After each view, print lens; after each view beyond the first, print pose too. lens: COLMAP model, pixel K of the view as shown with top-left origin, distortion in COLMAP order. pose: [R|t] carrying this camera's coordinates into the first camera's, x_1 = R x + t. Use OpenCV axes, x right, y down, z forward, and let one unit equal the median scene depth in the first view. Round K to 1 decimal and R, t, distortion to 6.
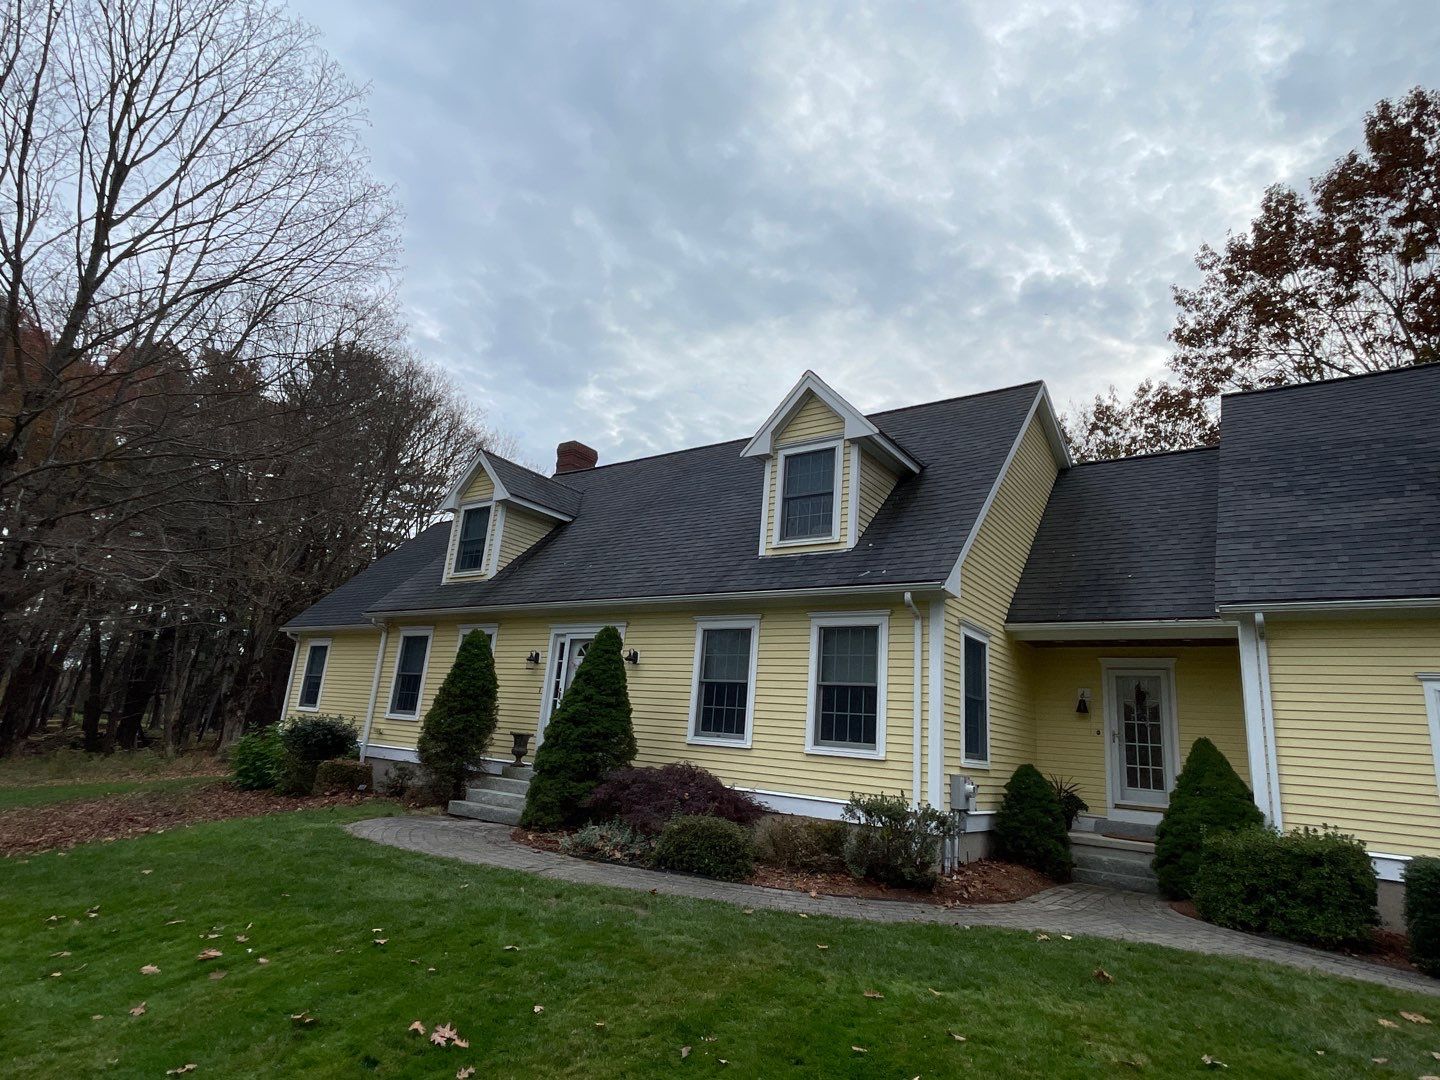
lens RADIAL K [[801.8, 0, 711.1], [0, 801.8, 538.2], [0, 0, 1]] dist [-0.004861, 0.000999]
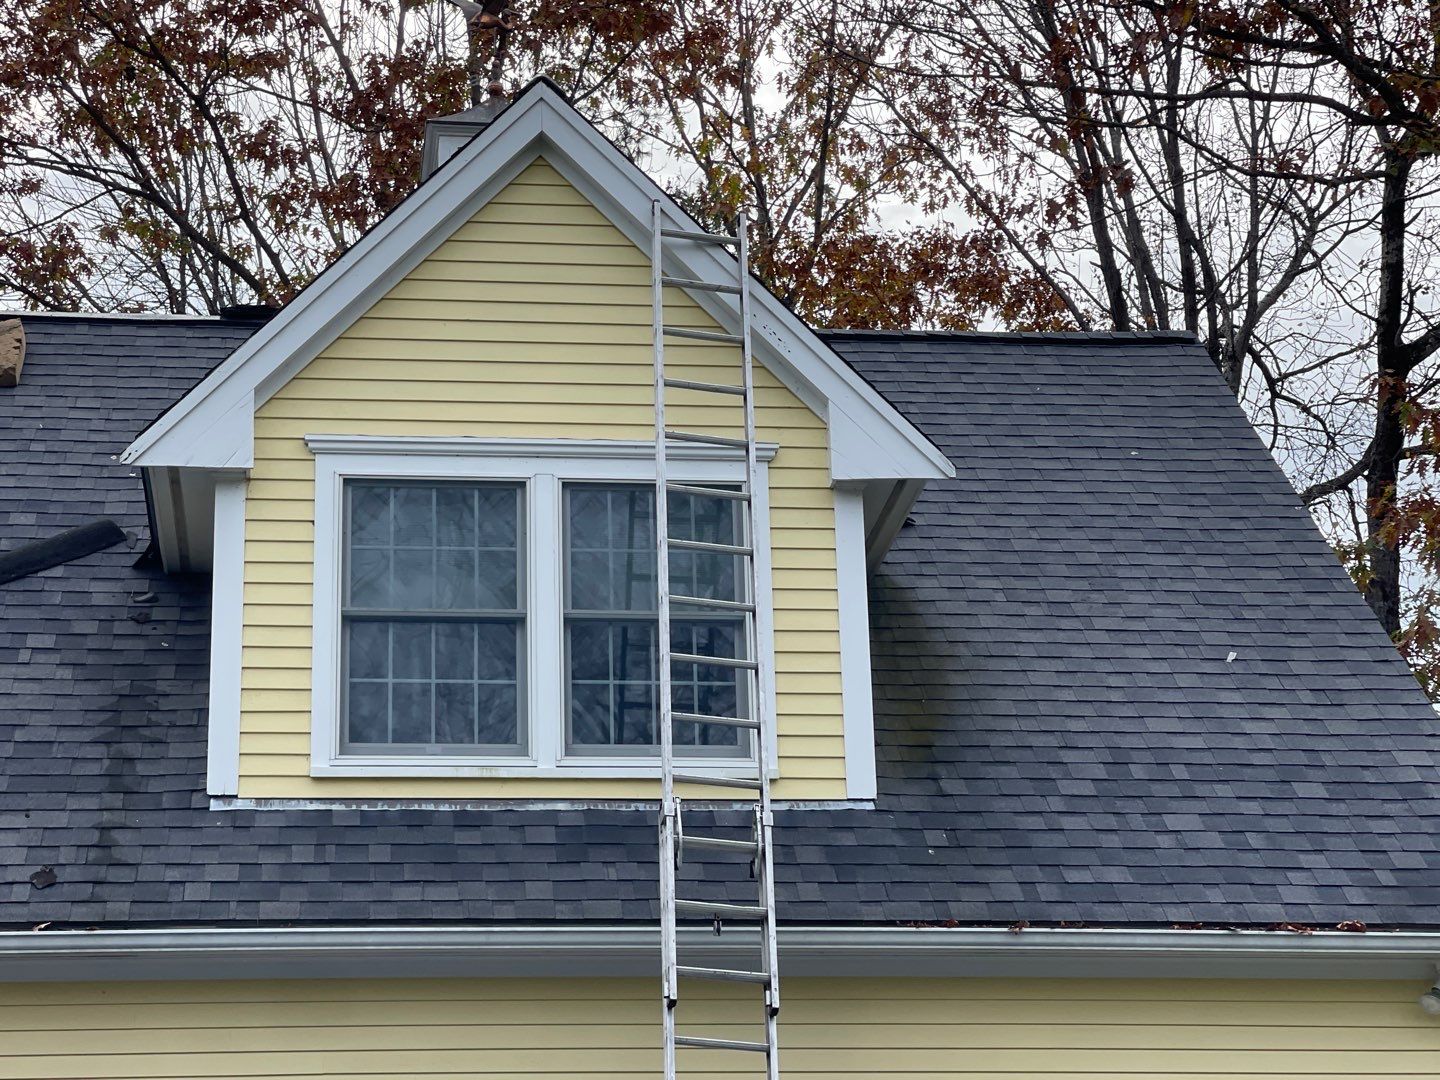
lens RADIAL K [[3067.8, 0, 648.5], [0, 3067.8, 530.6], [0, 0, 1]] dist [0.231156, 0.000000]
pose [[0.737375, 0.112825, 0.665994, 0.070352], [-0.093304, 0.993513, -0.065005, -0.041233], [-0.669008, -0.014207, 0.743119, -0.291122]]
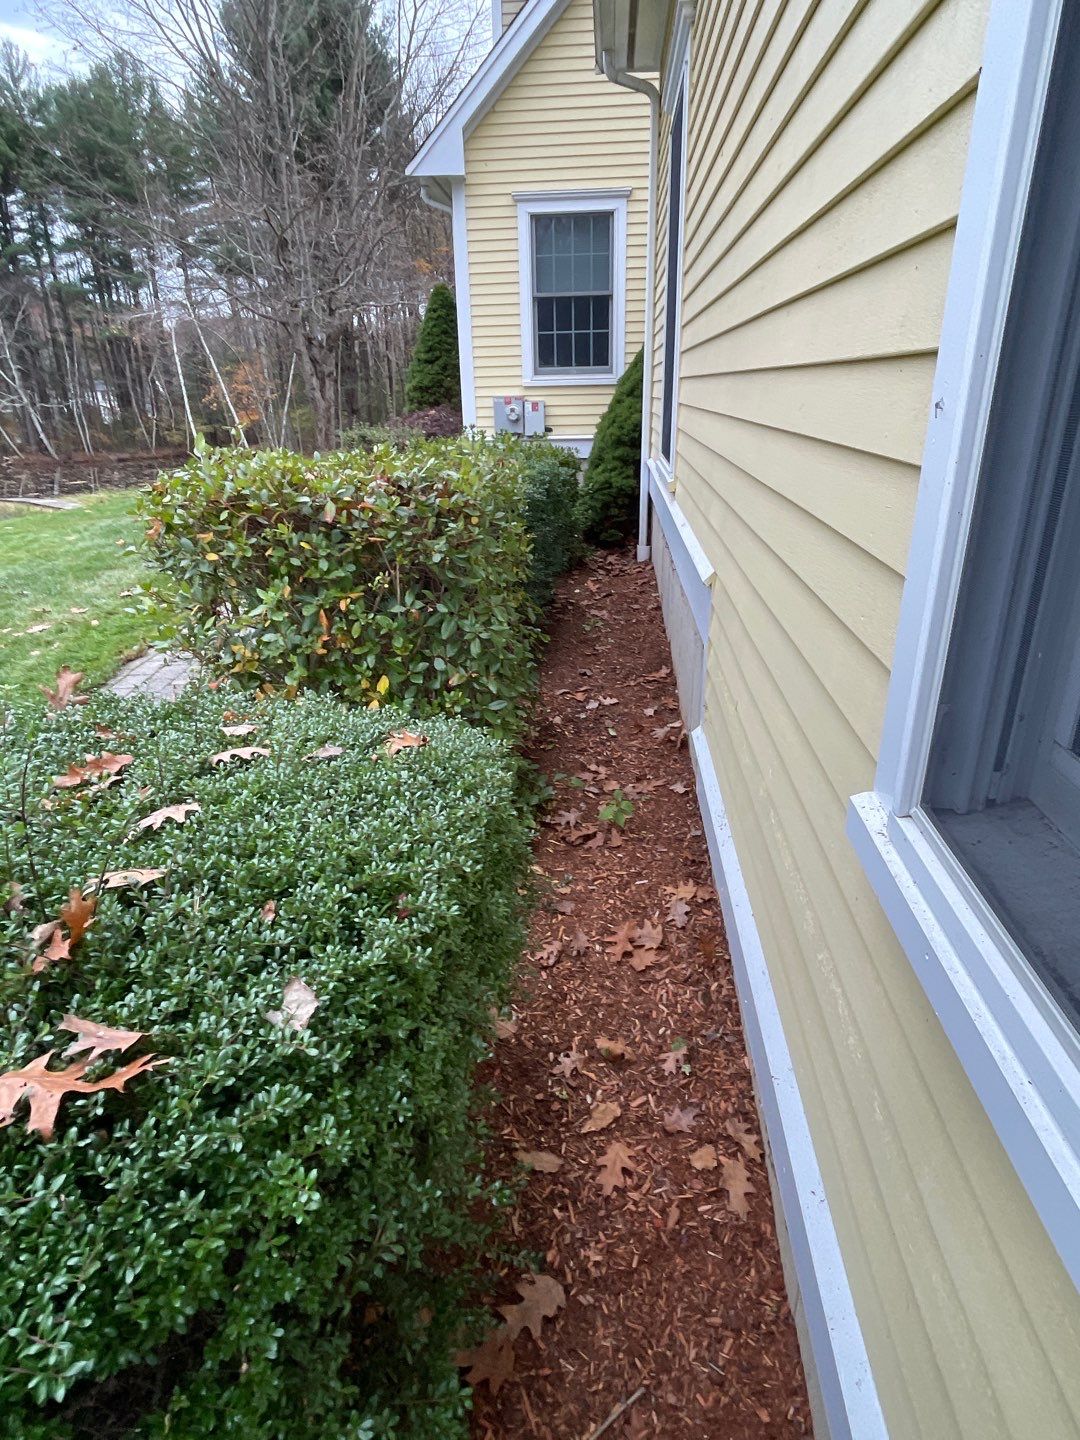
lens RADIAL K [[800.5, 0, 548.4], [0, 800.5, 711.2], [0, 0, 1]] dist [-0.003182, -0.000494]
pose [[0.521546, 0.230587, -0.821474, 1.006038], [0.278650, 0.863965, 0.419427, 0.201546], [0.806439, -0.447654, 0.386344, 0.443801]]
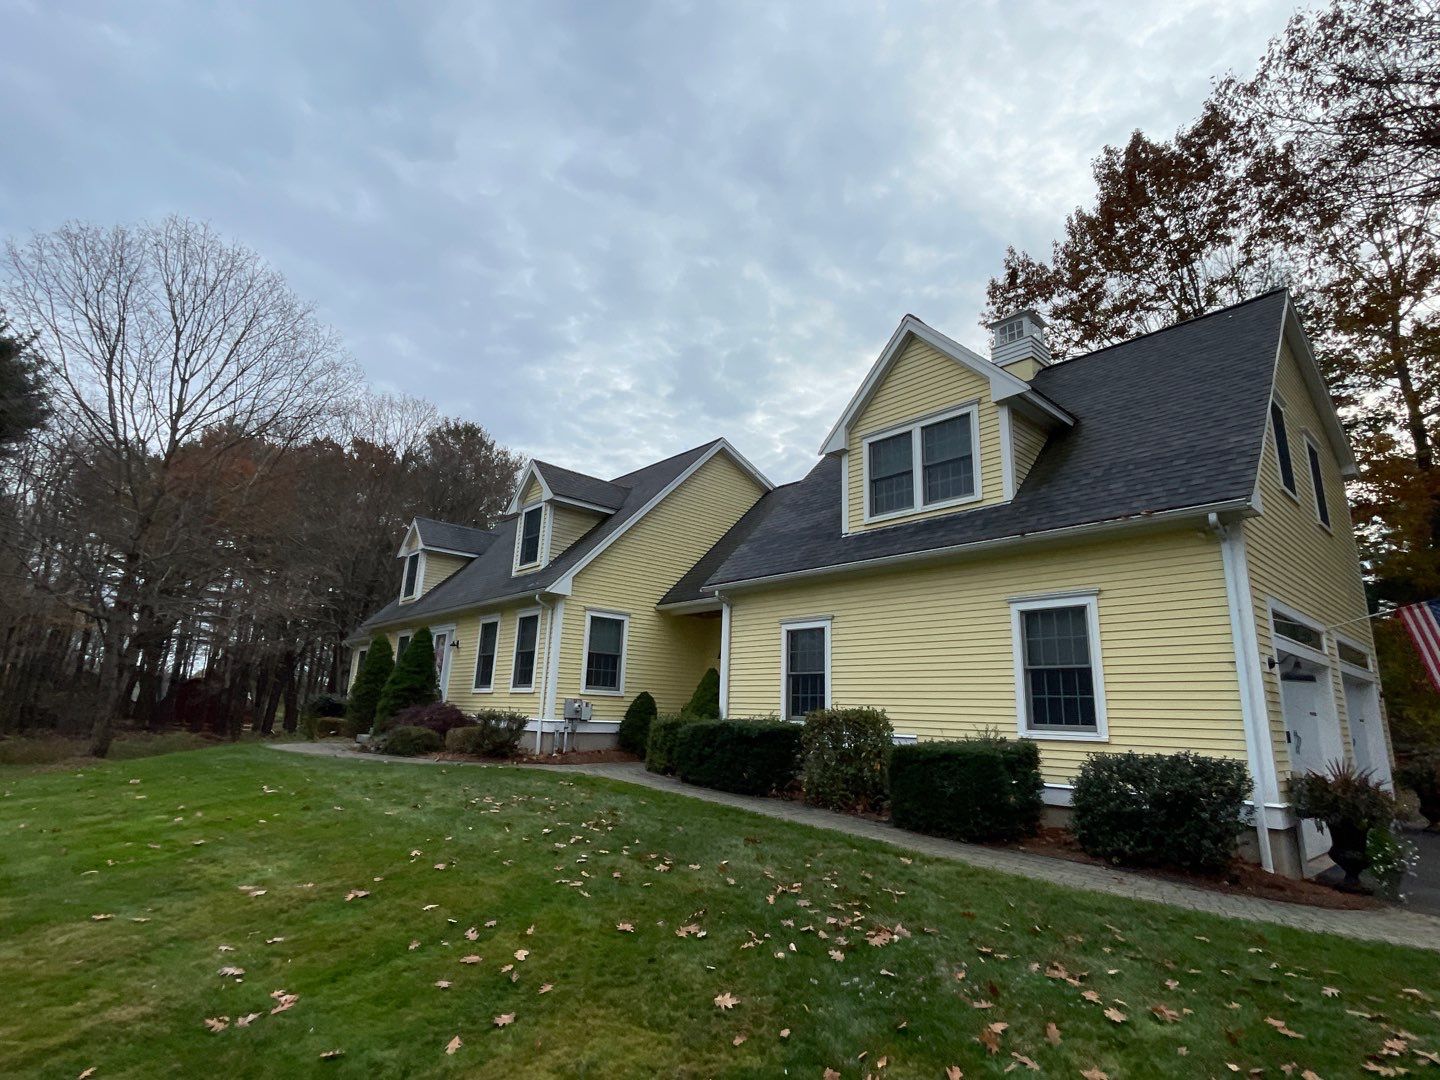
lens RADIAL K [[727.1, 0, 714.5], [0, 727.1, 532.2], [0, 0, 1]] dist [0.005816, -0.000783]
pose [[0.976337, -0.098244, -0.192650, 0.803519], [0.096904, 0.995159, -0.016390, -0.003070], [0.193328, -0.002666, 0.981131, -0.398173]]
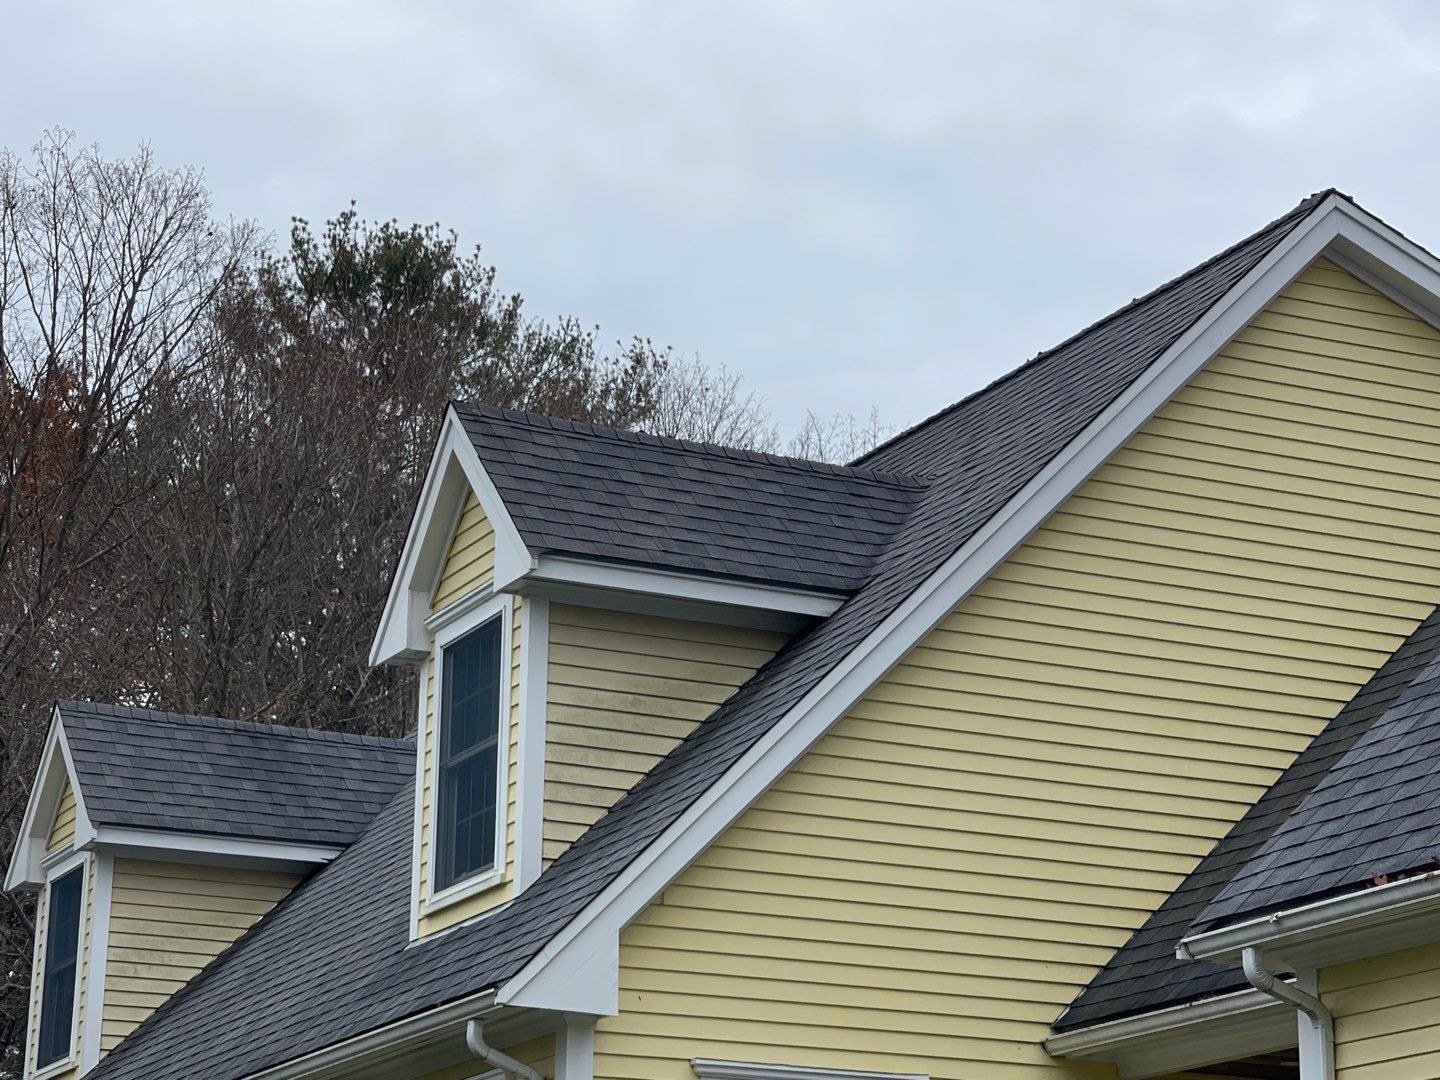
lens RADIAL K [[3612.7, 0, 710.8], [0, 3612.7, 524.1], [0, 0, 1]] dist [0.171607, 0.000000]
pose [[0.873907, -0.202303, -0.441996, 0.992047], [0.180441, 0.979323, -0.091474, 0.012684], [0.451362, 0.000185, 0.892341, -0.415363]]
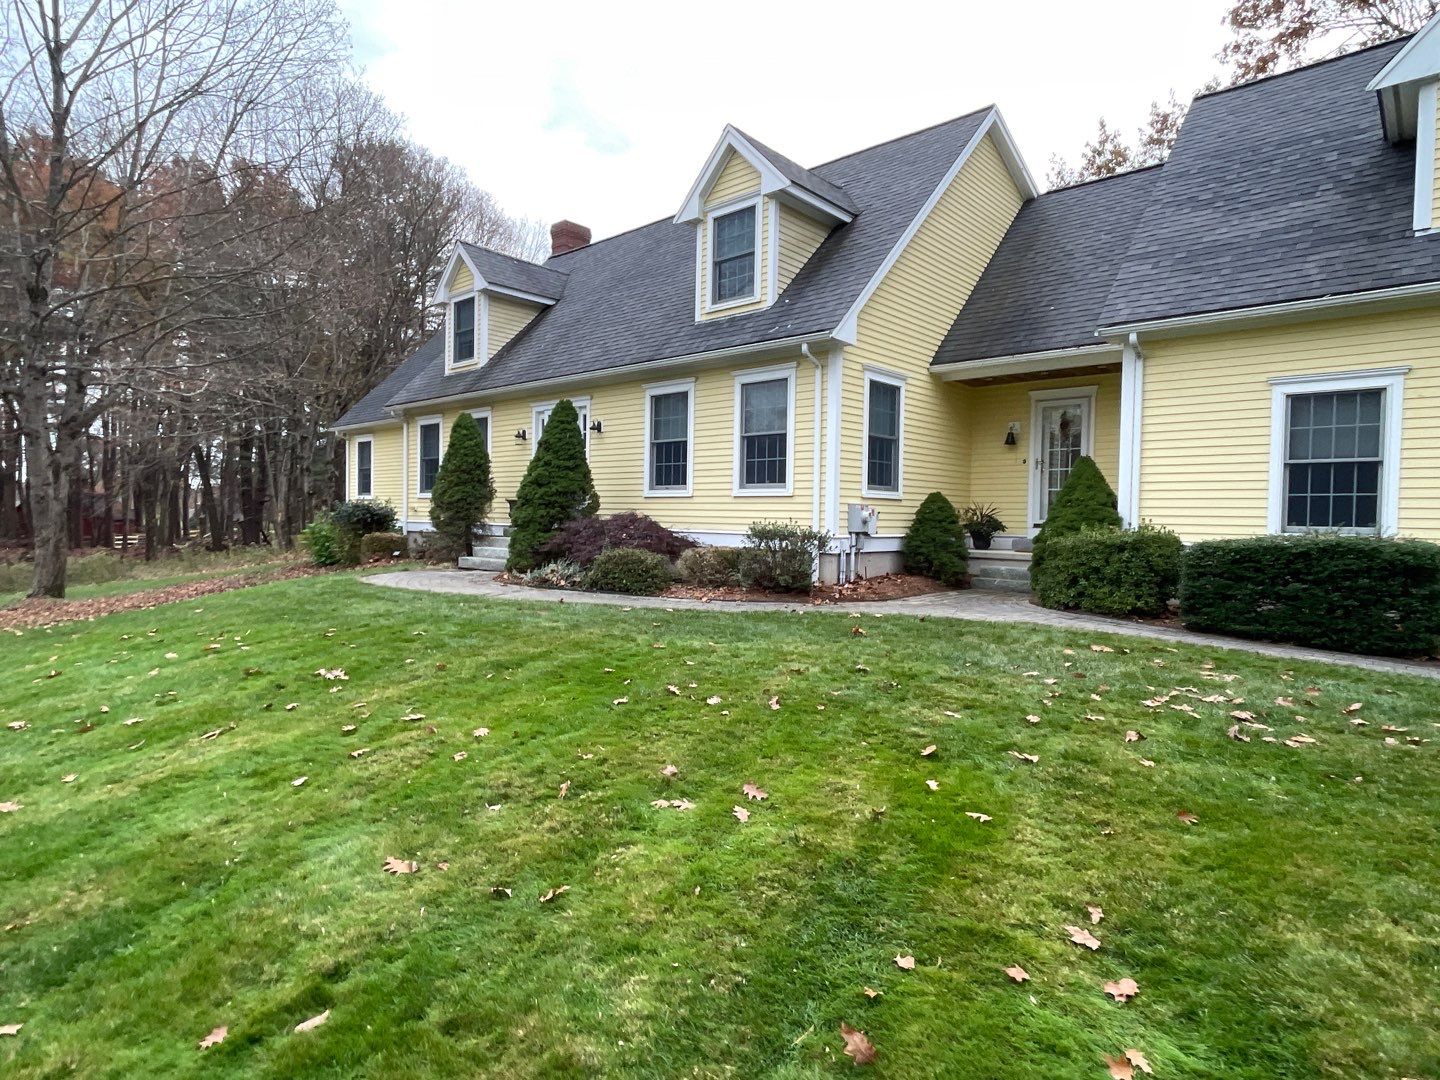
lens RADIAL K [[800.5, 0, 713.4], [0, 800.5, 542.4], [0, 0, 1]] dist [-0.003182, -0.000494]
pose [[0.991542, -0.061039, -0.114538, 0.199139], [0.090354, 0.958169, 0.271568, 0.017739], [0.093171, -0.279620, 0.955579, -0.103481]]
